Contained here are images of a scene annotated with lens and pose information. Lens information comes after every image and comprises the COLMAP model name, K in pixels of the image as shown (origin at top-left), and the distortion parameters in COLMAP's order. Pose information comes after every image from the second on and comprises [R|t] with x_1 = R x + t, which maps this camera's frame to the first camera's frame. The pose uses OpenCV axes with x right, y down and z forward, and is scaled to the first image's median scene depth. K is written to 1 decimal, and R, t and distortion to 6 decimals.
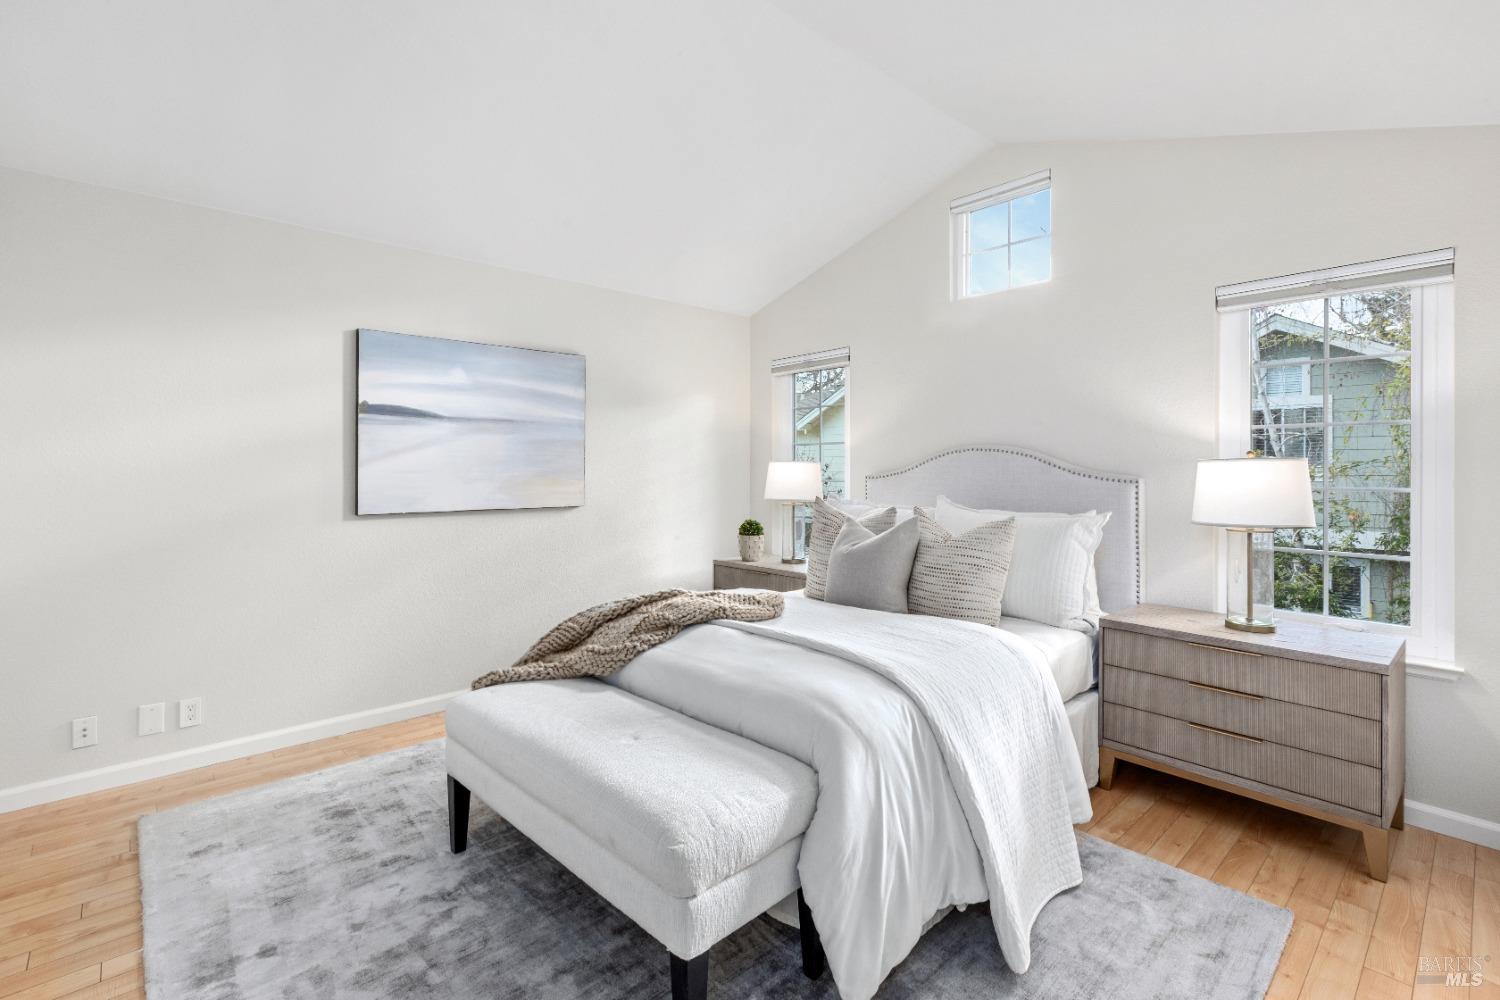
lens RADIAL K [[681.1, 0, 741.9], [0, 681.1, 469.0], [0, 0, 1]] dist [0.001519, -0.000082]
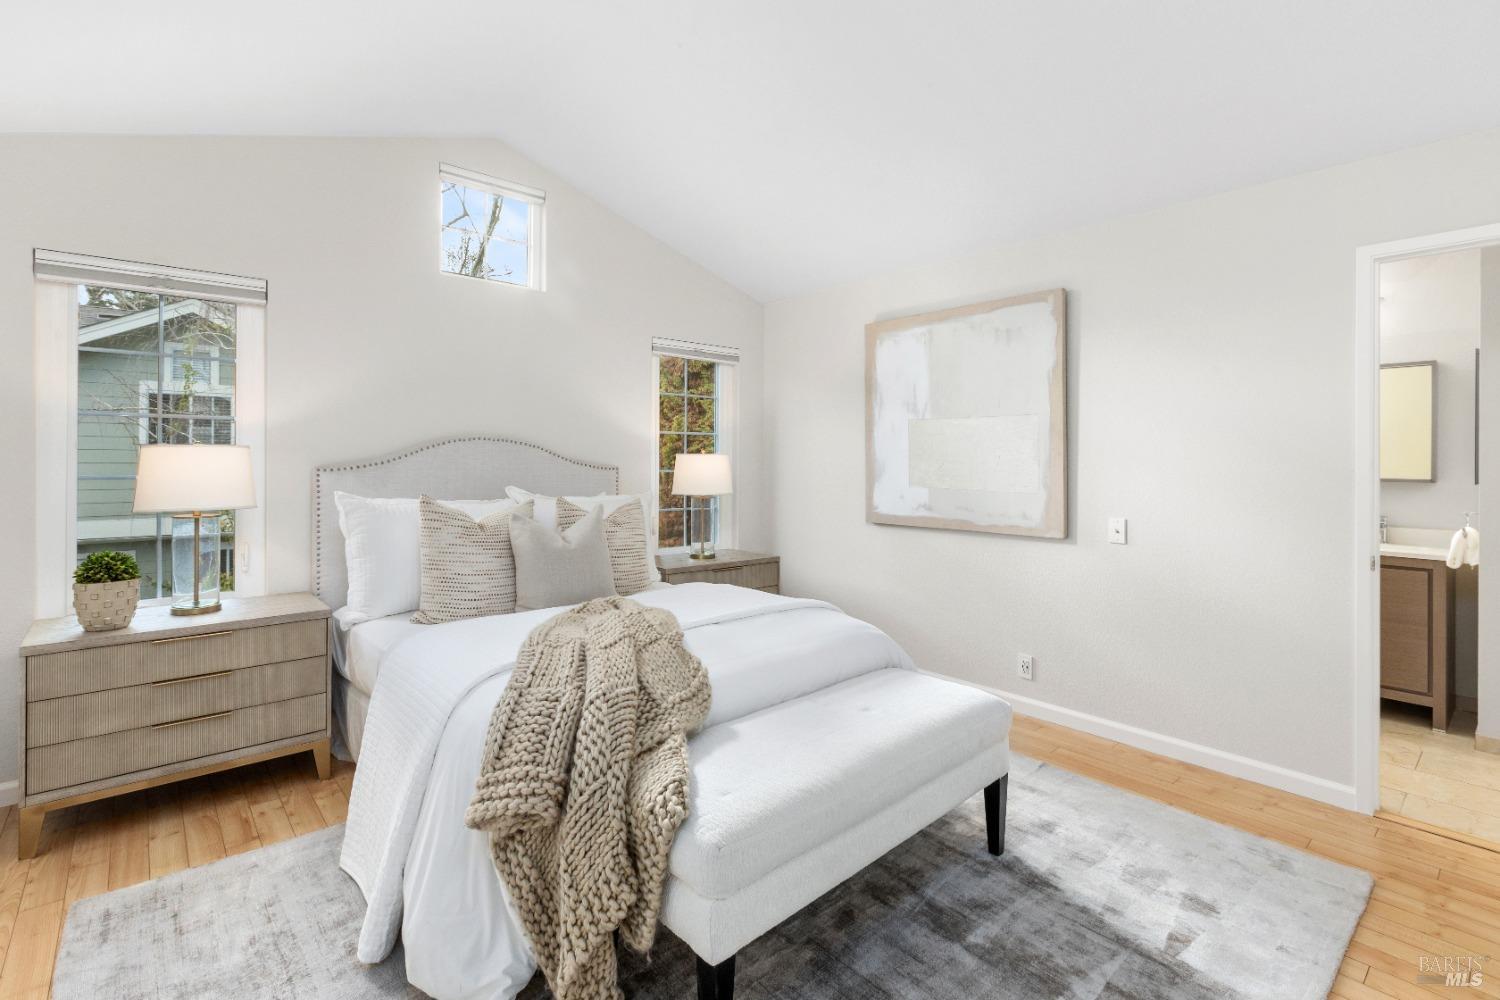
lens RADIAL K [[692.3, 0, 748.2], [0, 692.3, 460.2], [0, 0, 1]] dist [0.000033, -0.000106]
pose [[0.022097, -0.000575, 0.999756, -0.809848], [-0.004999, 0.999987, 0.000686, -0.000456], [-0.999743, -0.005013, 0.022094, 0.762851]]
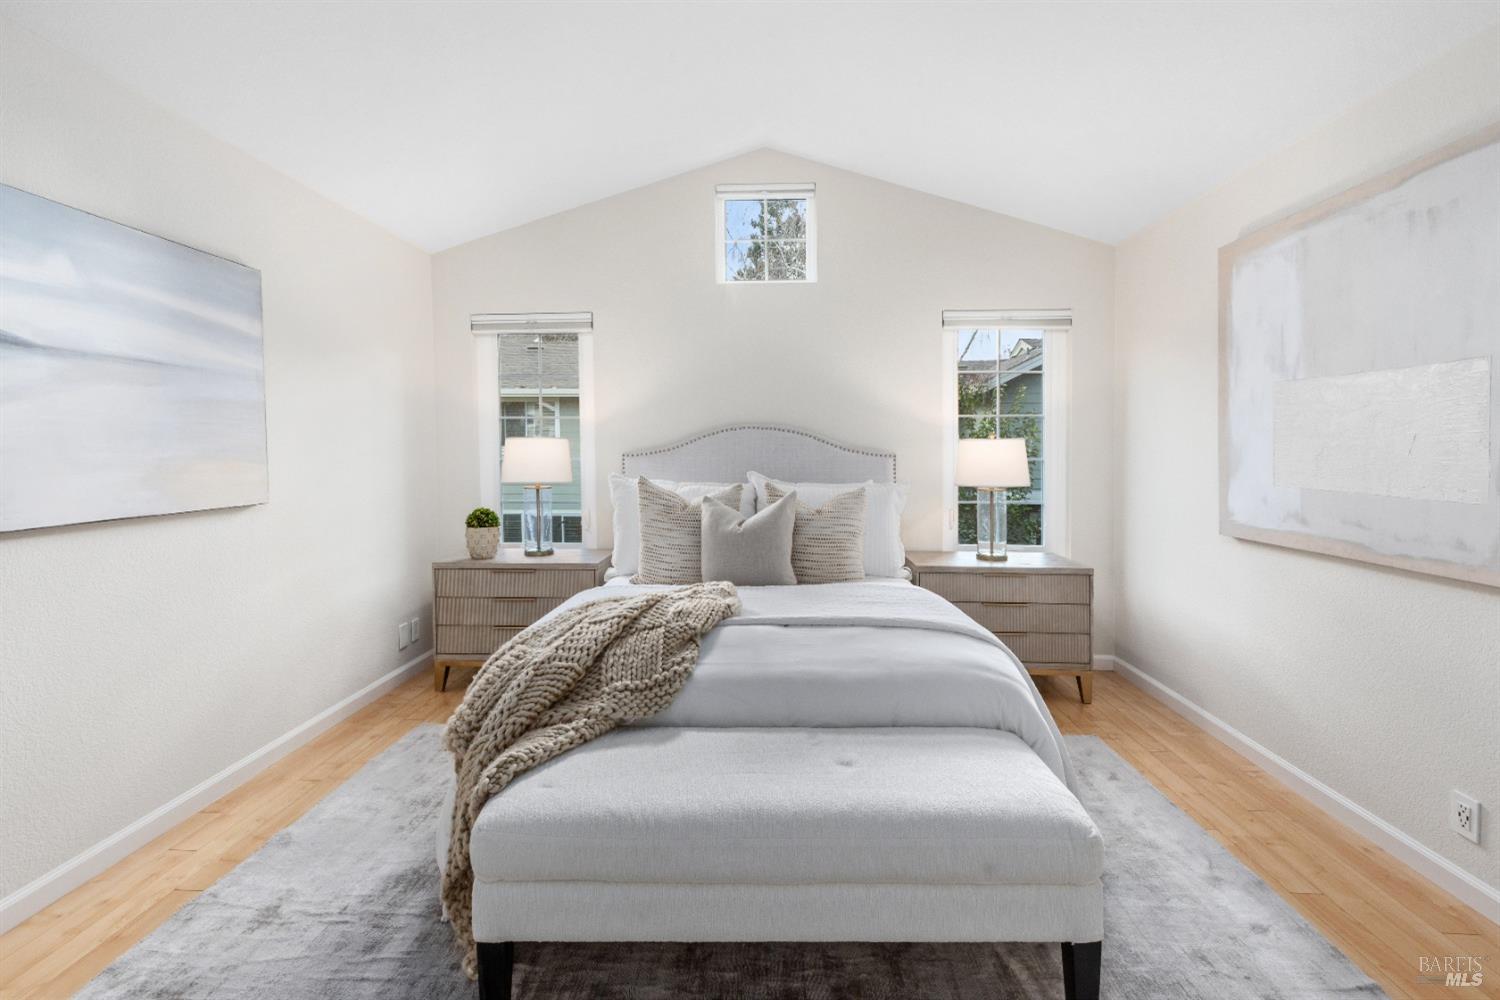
lens RADIAL K [[681.1, 0, 741.9], [0, 681.1, 469.0], [0, 0, 1]] dist [0.001519, -0.000082]
pose [[0.710372, -0.023301, 0.703441, -0.532866], [0.000610, 0.999472, 0.032491, 0.001285], [-0.703826, -0.022651, 0.710011, 0.318613]]
